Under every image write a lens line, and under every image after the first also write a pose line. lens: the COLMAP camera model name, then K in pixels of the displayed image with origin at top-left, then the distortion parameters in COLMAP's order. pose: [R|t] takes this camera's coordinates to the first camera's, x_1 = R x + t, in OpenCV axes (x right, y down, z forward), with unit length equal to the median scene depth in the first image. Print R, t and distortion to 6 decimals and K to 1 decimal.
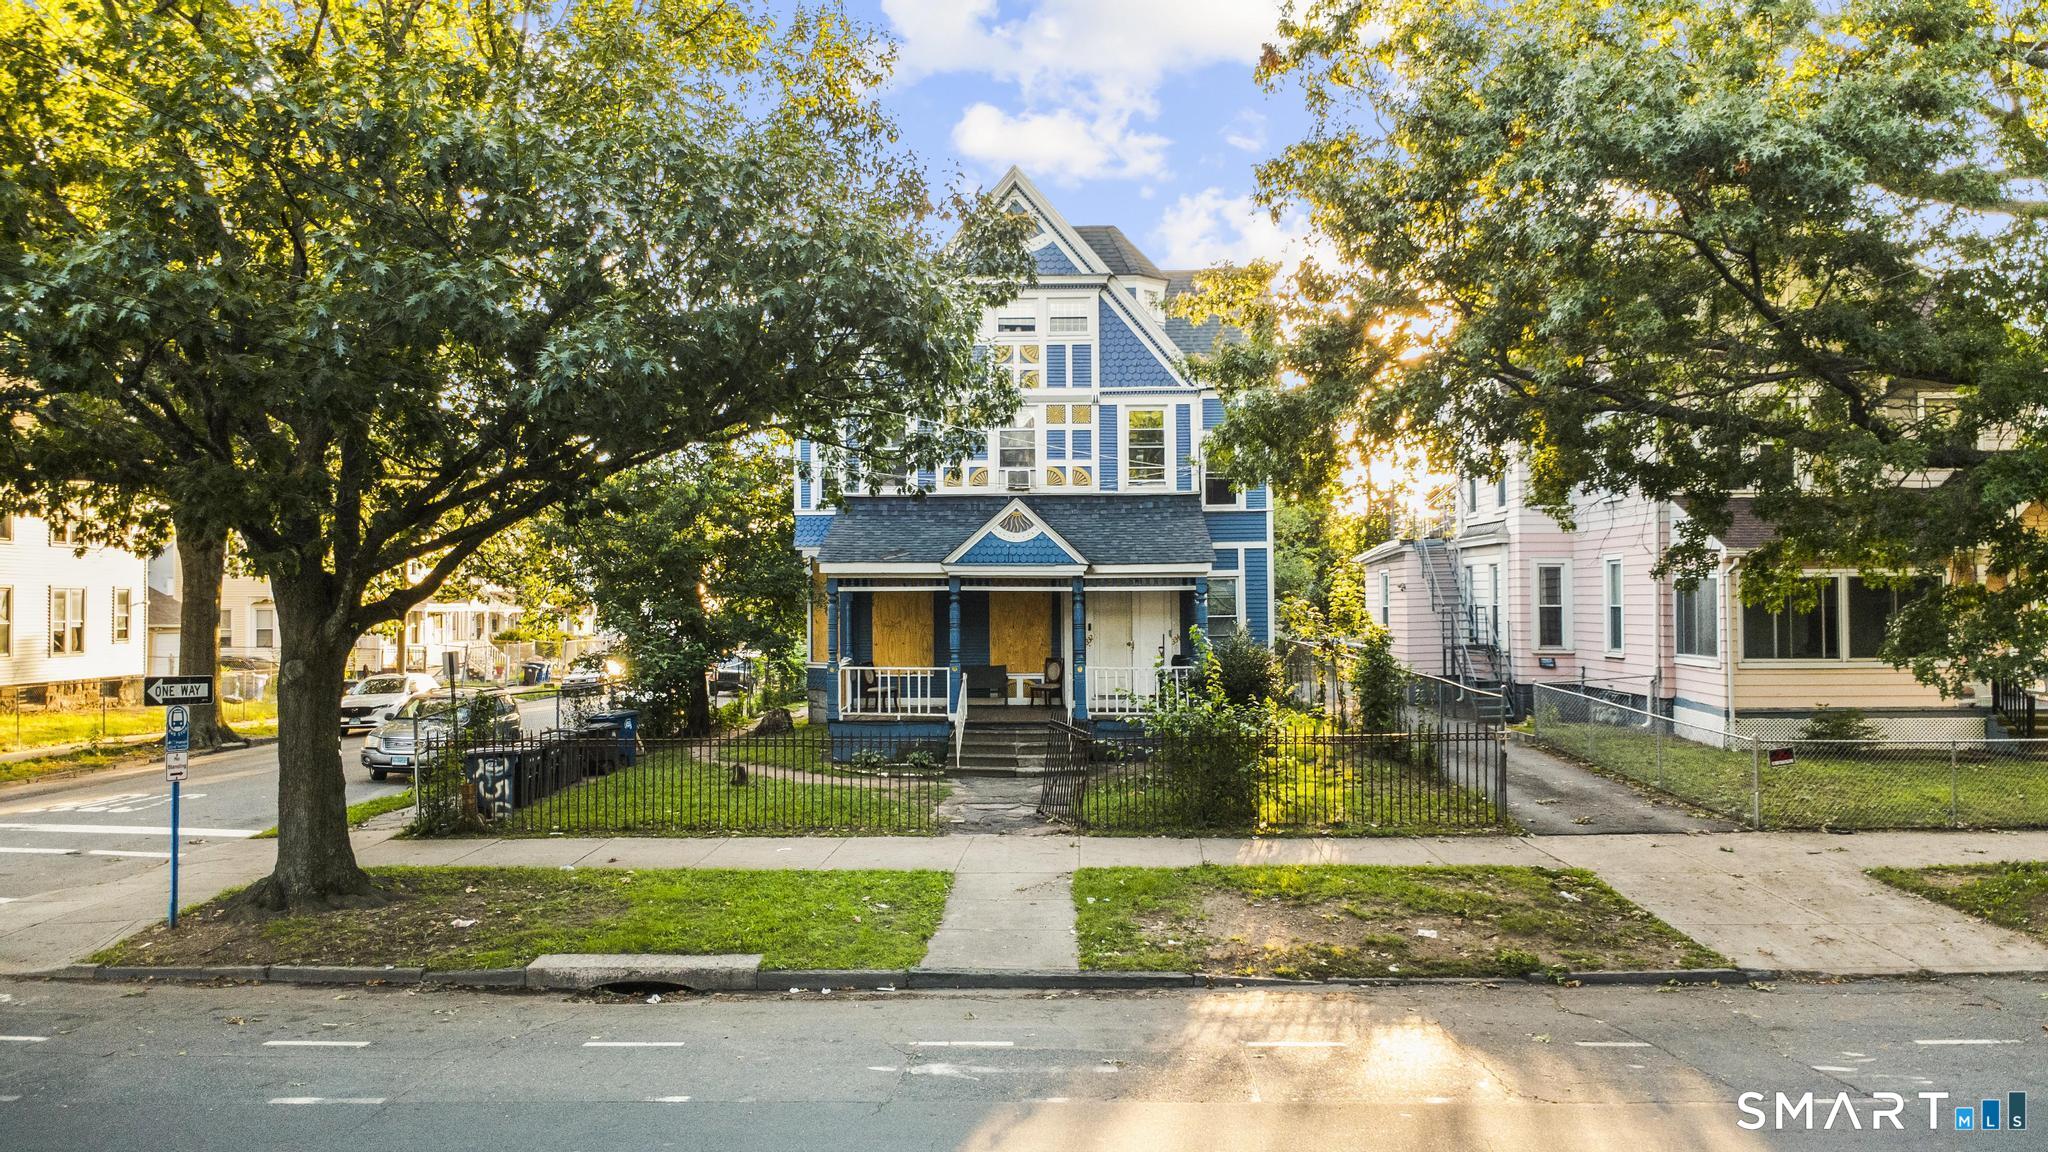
lens RADIAL K [[1428.8, 0, 1032.7], [0, 1428.8, 573.8], [0, 0, 1]] dist [0.043937, -0.068349]
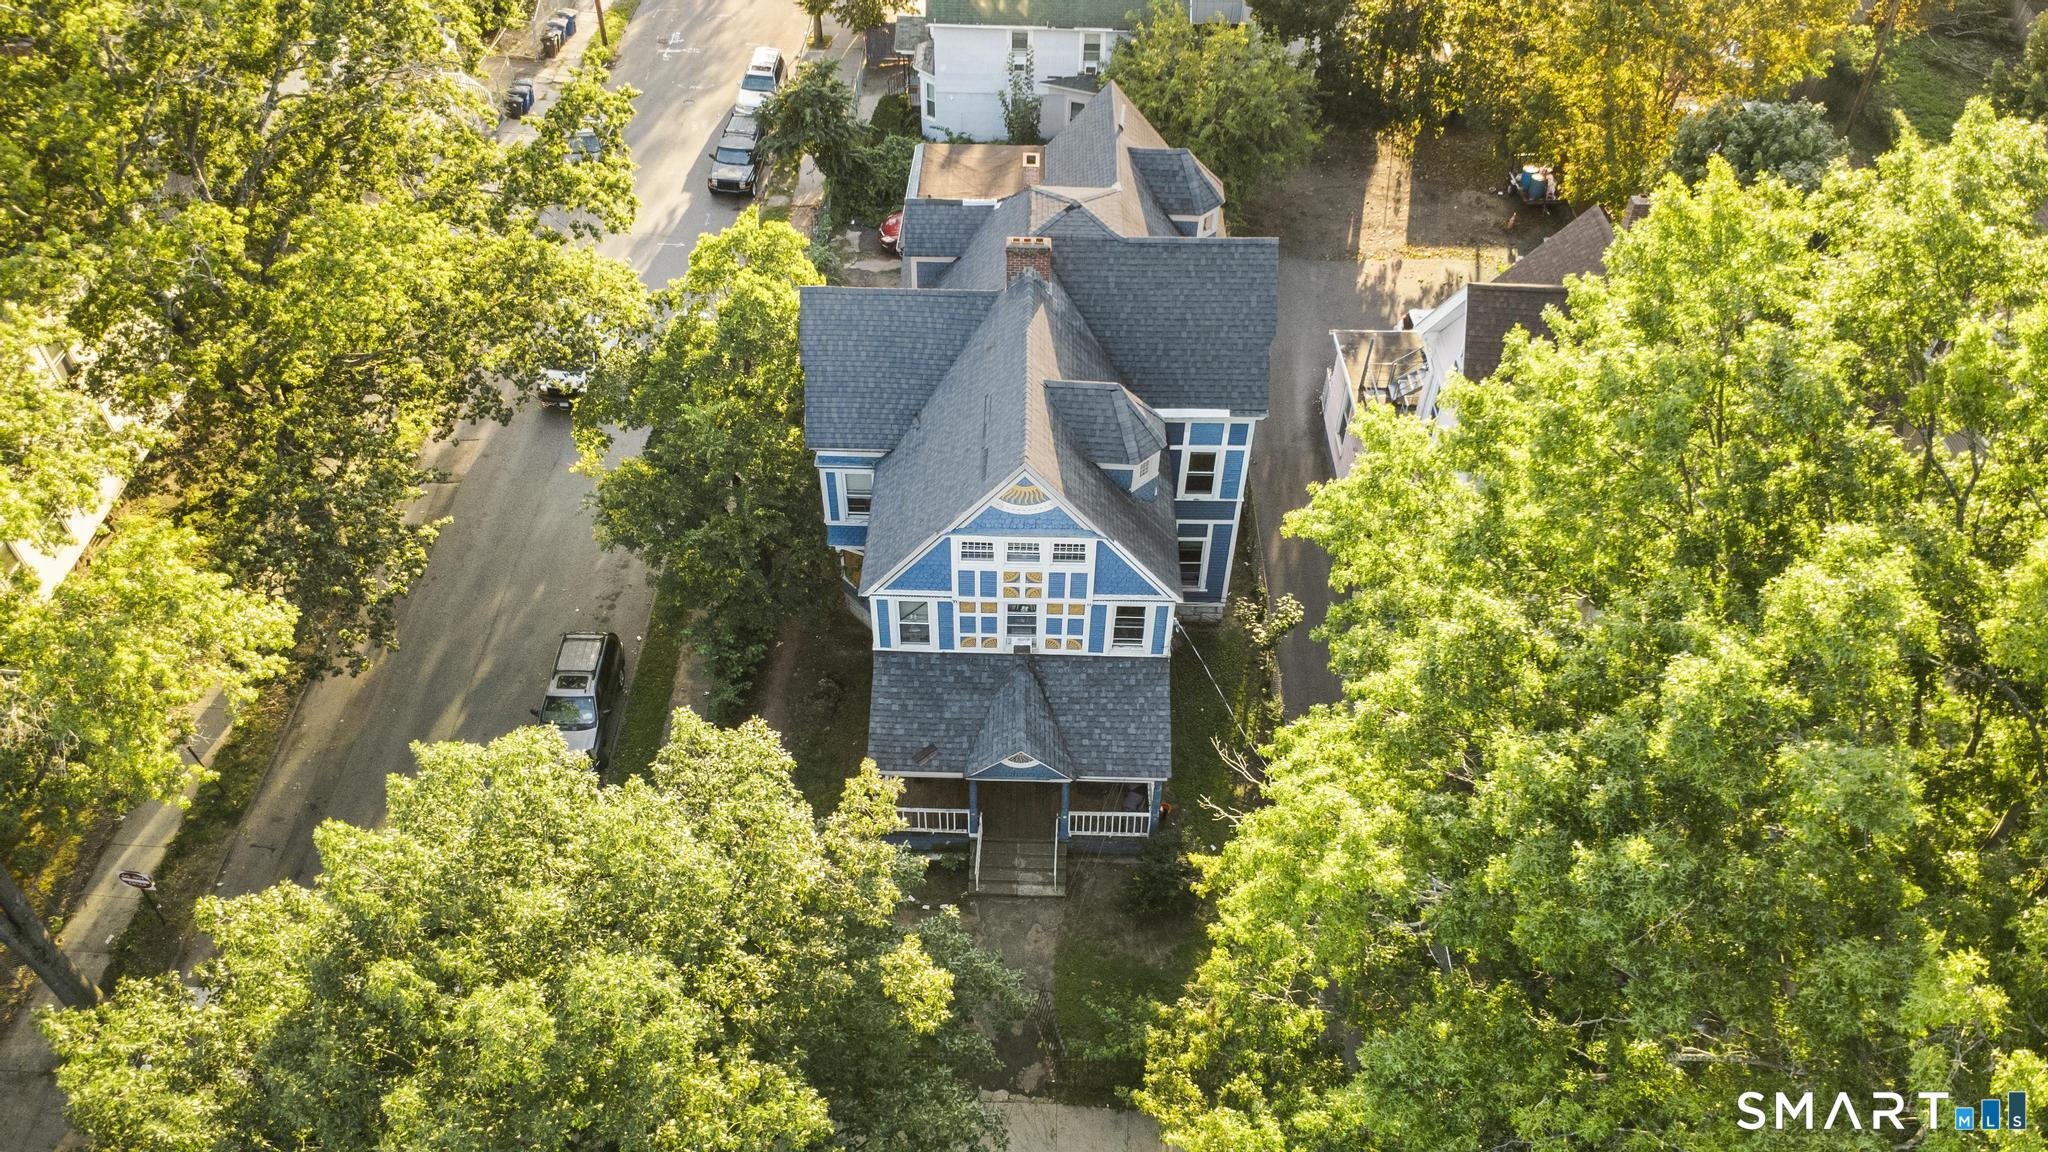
lens RADIAL K [[1428.8, 0, 1032.7], [0, 1428.8, 573.8], [0, 0, 1]] dist [0.043937, -0.068349]
pose [[0.999635, 0.014838, 0.022556, -0.029367], [-0.026528, 0.695107, 0.718417, -0.984190], [-0.005019, -0.718753, 0.695247, 0.197263]]
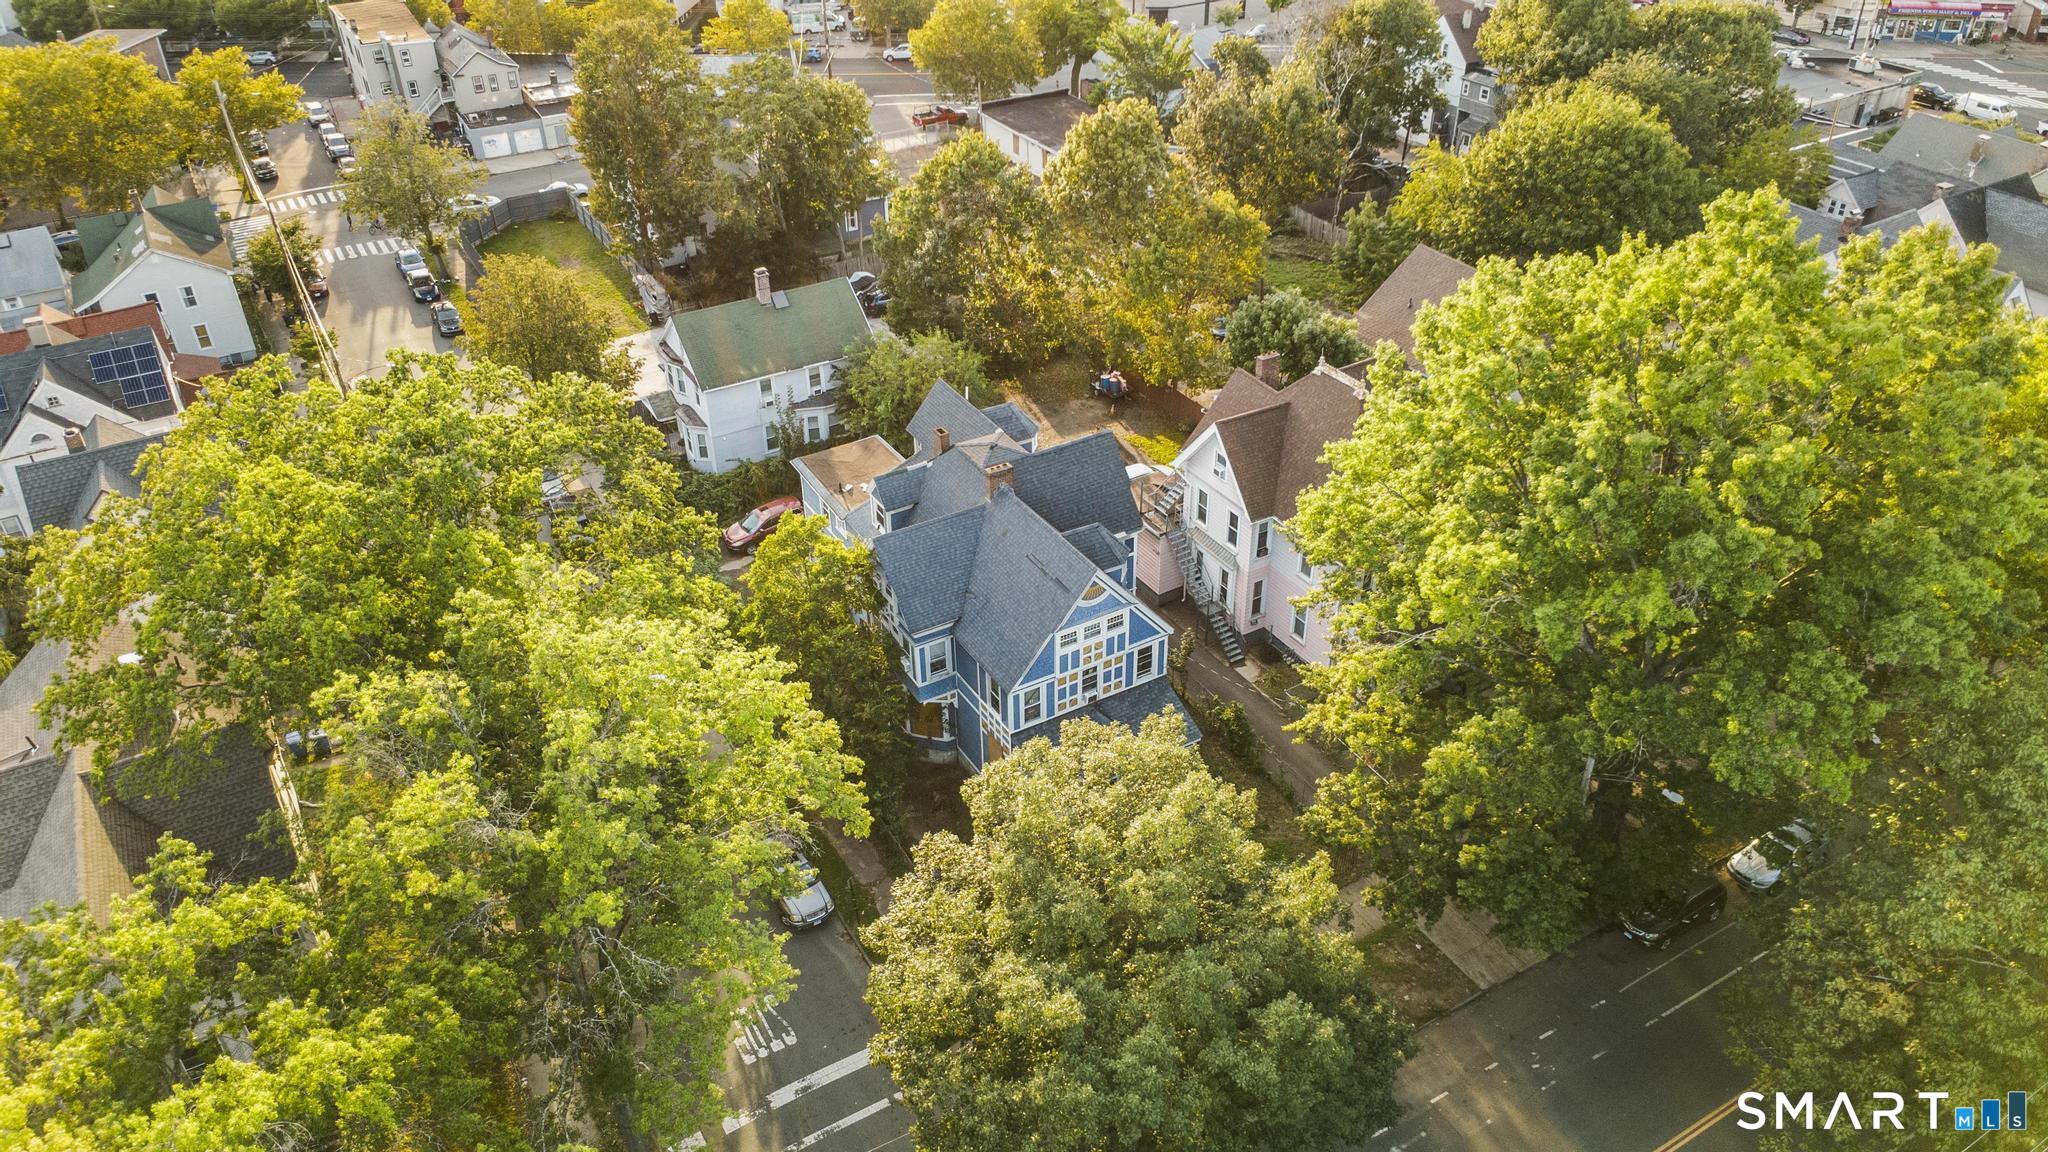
lens RADIAL K [[1435.6, 0, 1028.6], [0, 1435.6, 573.9], [0, 0, 1]] dist [0.028113, -0.058945]
pose [[0.856094, -0.291307, 0.426899, -0.874907], [0.003002, 0.828800, 0.559537, -1.308980], [-0.516811, -0.477735, 0.710405, -0.273975]]
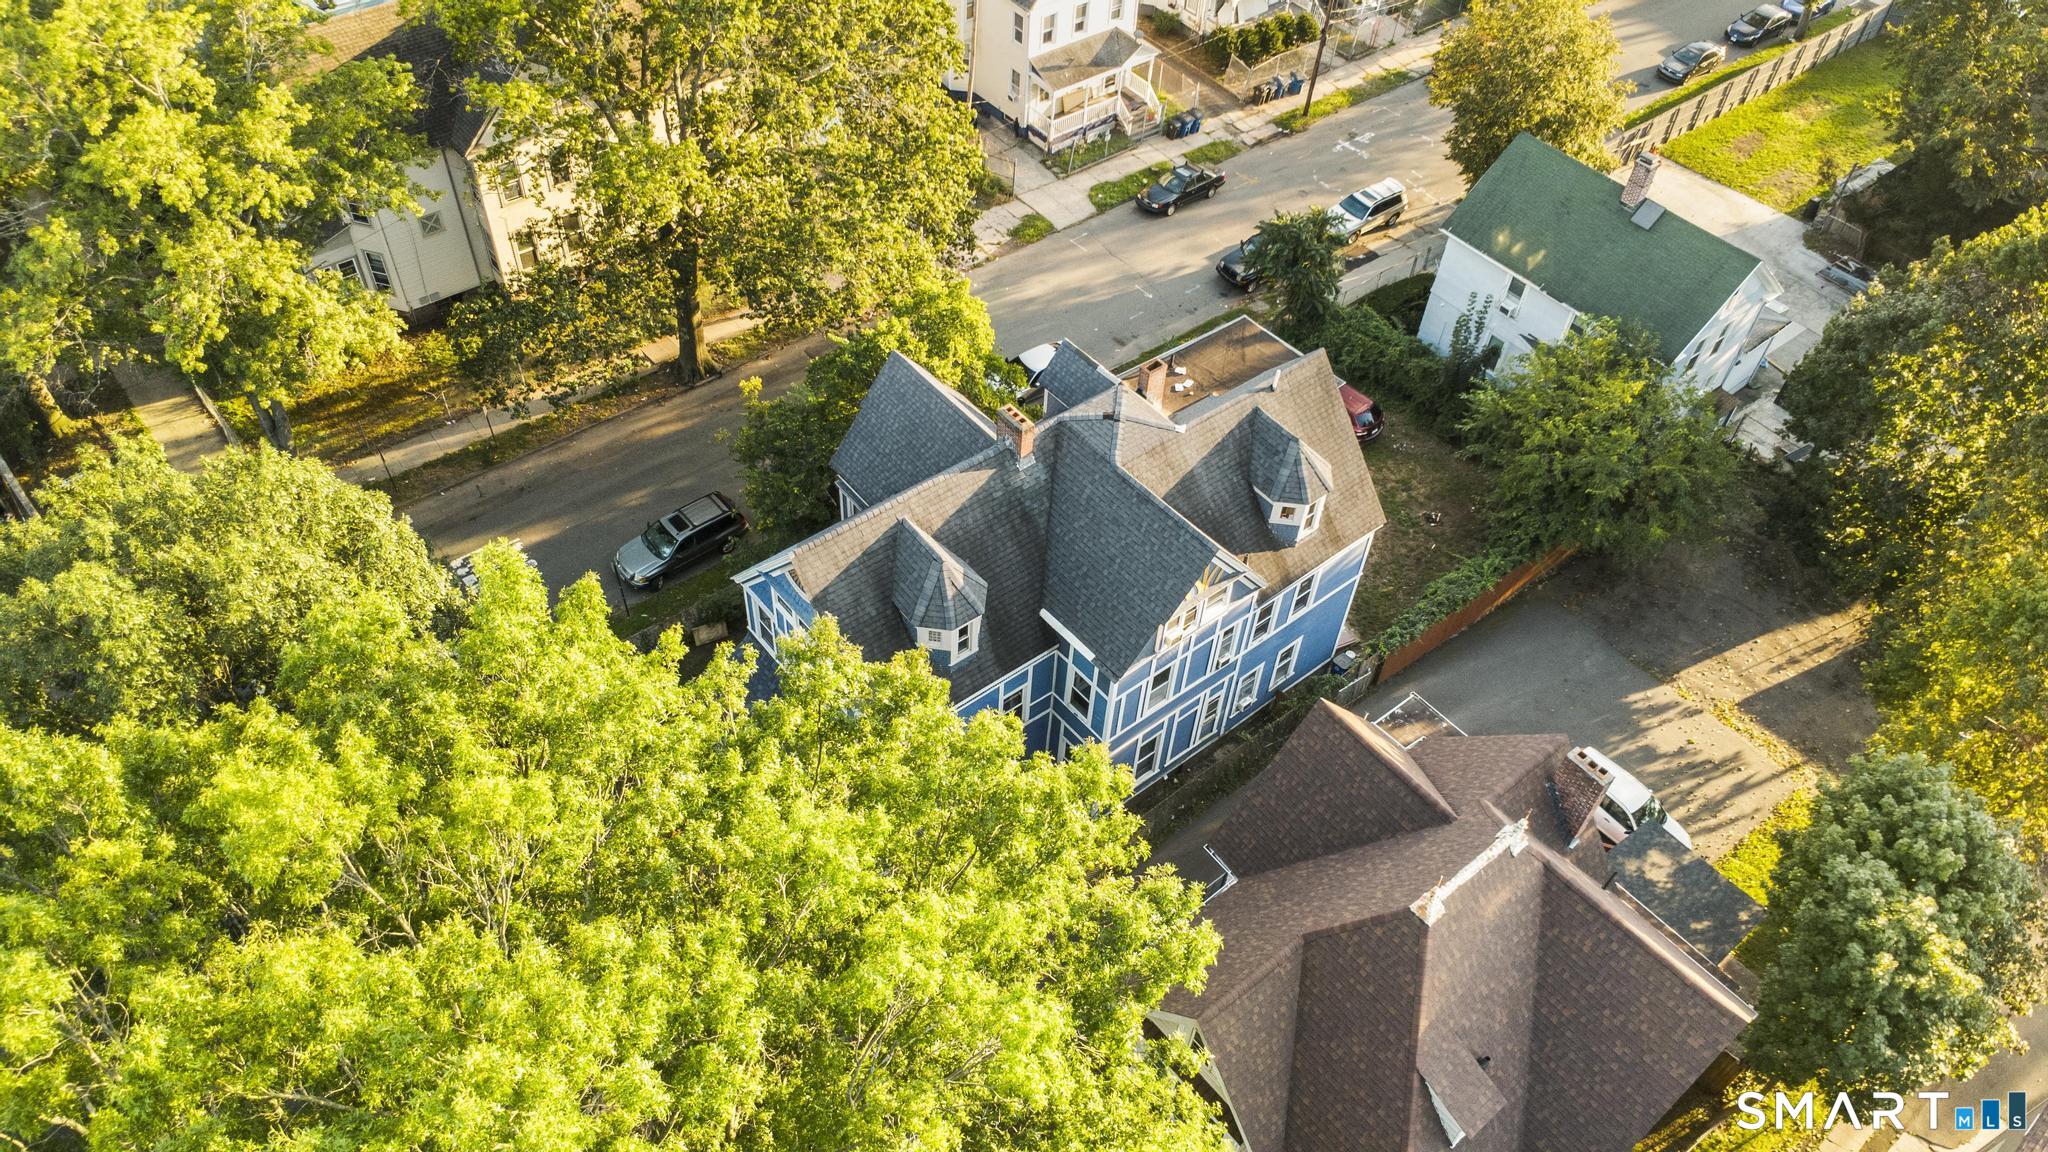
lens RADIAL K [[1420.0, 0, 1024.0], [0, 1420.0, 576.0], [0, 0, 1]] dist [0.006195, -0.000537]
pose [[0.641096, 0.593357, -0.486748, 0.731194], [-0.044829, 0.662102, 0.748072, -1.205629], [0.766150, -0.457765, 0.451071, 0.584947]]
